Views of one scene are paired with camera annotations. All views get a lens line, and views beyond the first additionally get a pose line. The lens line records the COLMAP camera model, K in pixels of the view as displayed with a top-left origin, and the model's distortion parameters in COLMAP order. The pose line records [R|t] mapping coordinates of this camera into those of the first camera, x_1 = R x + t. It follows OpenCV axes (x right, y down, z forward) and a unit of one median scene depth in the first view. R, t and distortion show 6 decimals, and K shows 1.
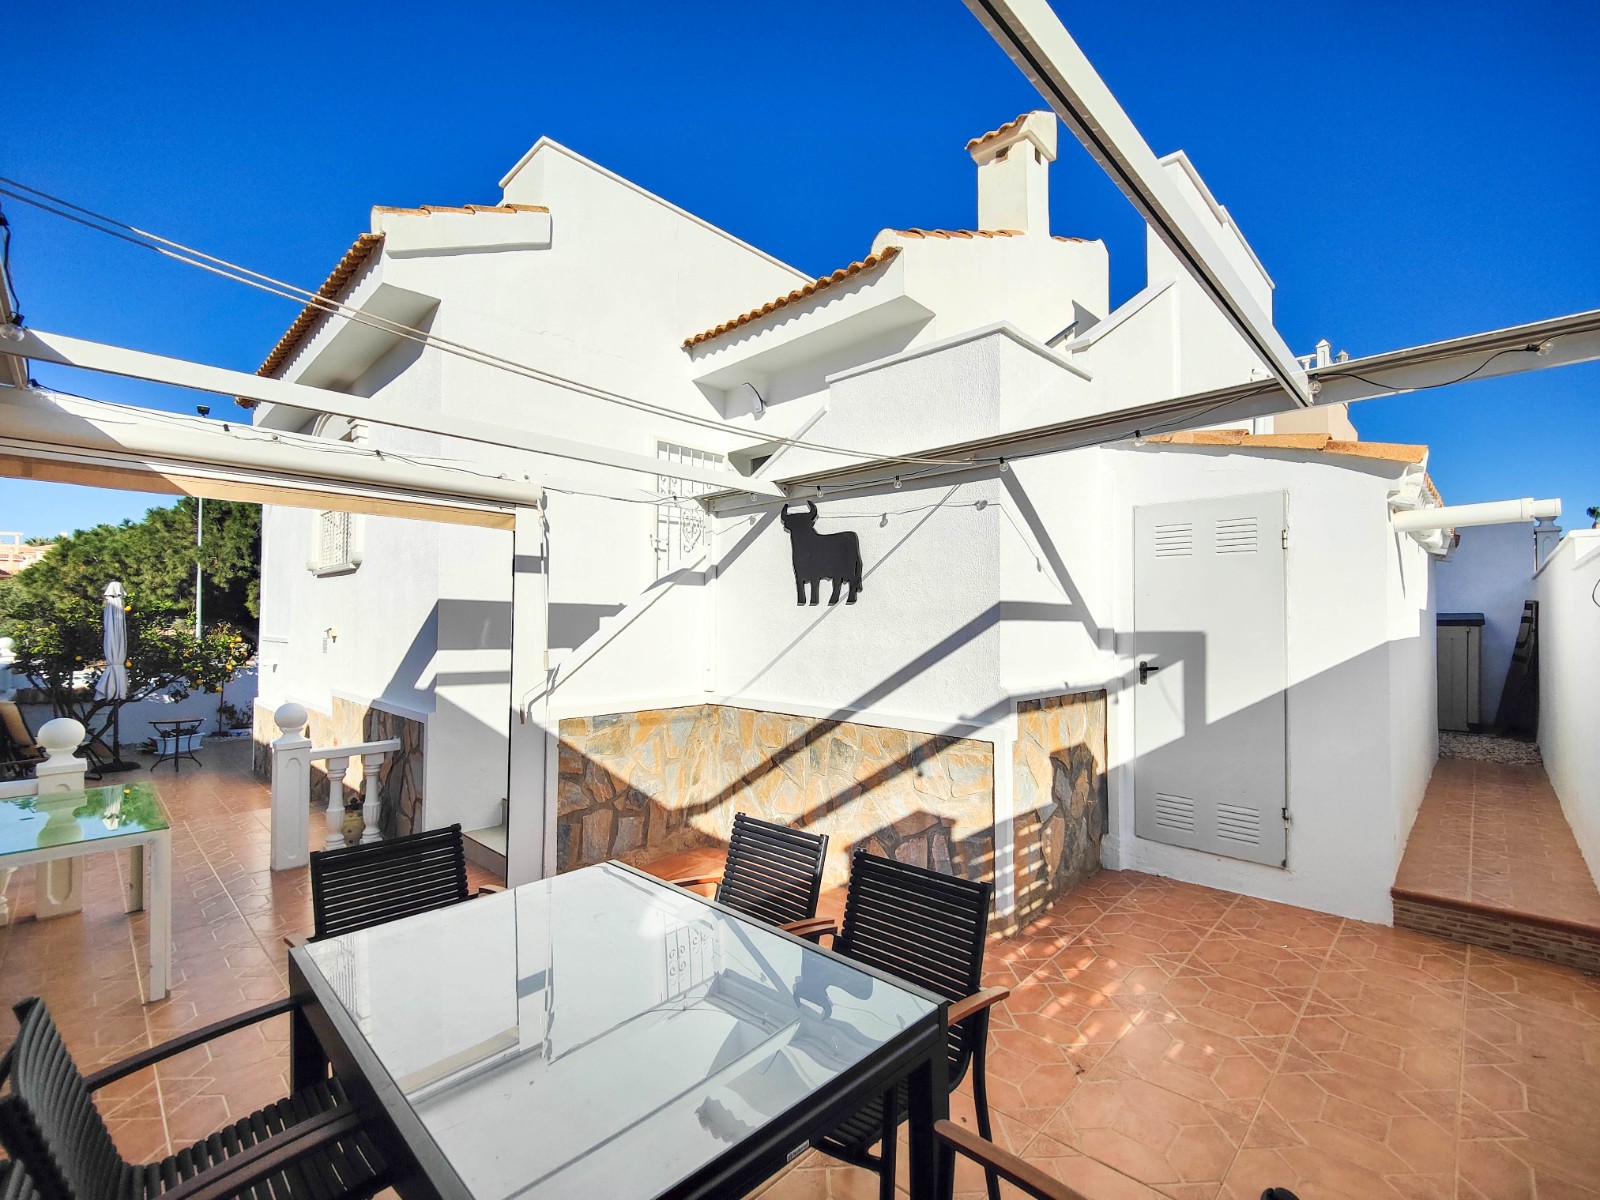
lens RADIAL K [[699.2, 0, 802.5], [0, 699.2, 607.1], [0, 0, 1]] dist [0.021146, -0.019017]
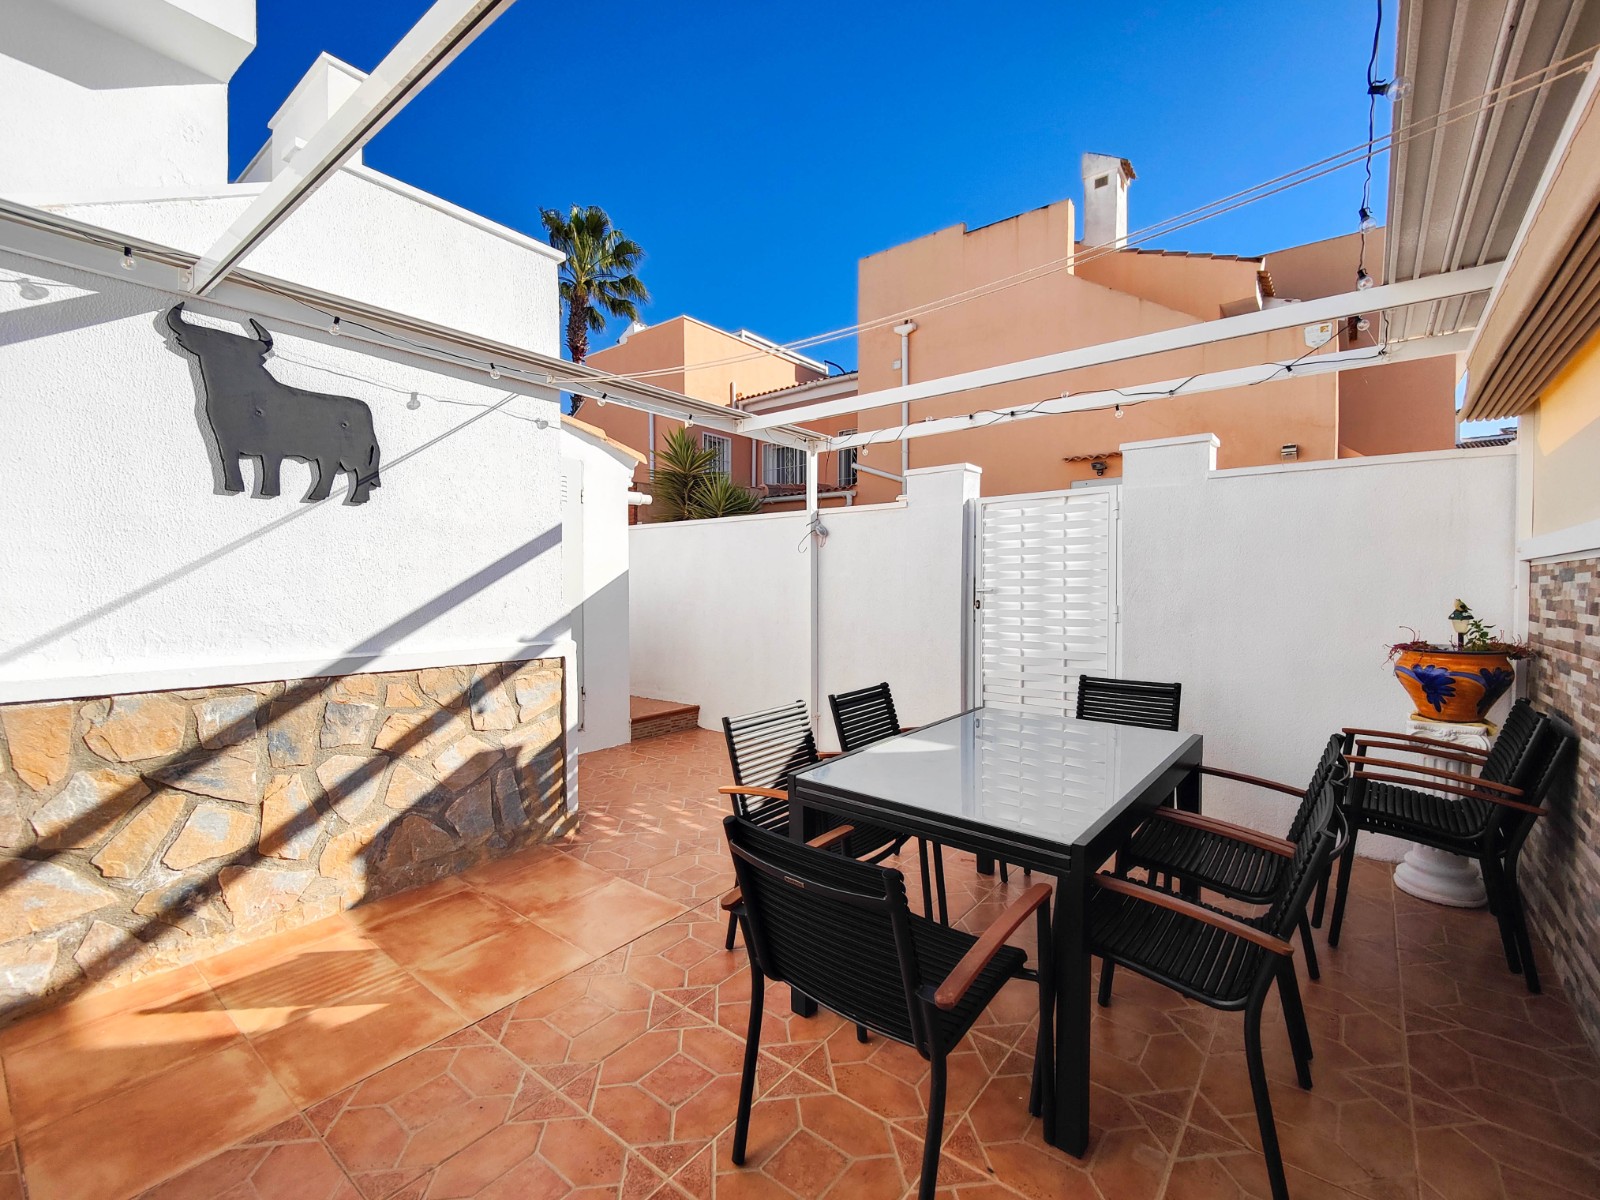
lens RADIAL K [[699.2, 0, 802.5], [0, 699.2, 607.1], [0, 0, 1]] dist [0.021146, -0.019017]
pose [[-0.106096, -0.026486, 0.994003, -0.724064], [-0.020810, 0.999485, 0.024411, 0.076315], [-0.994138, -0.018095, -0.106593, 0.674513]]
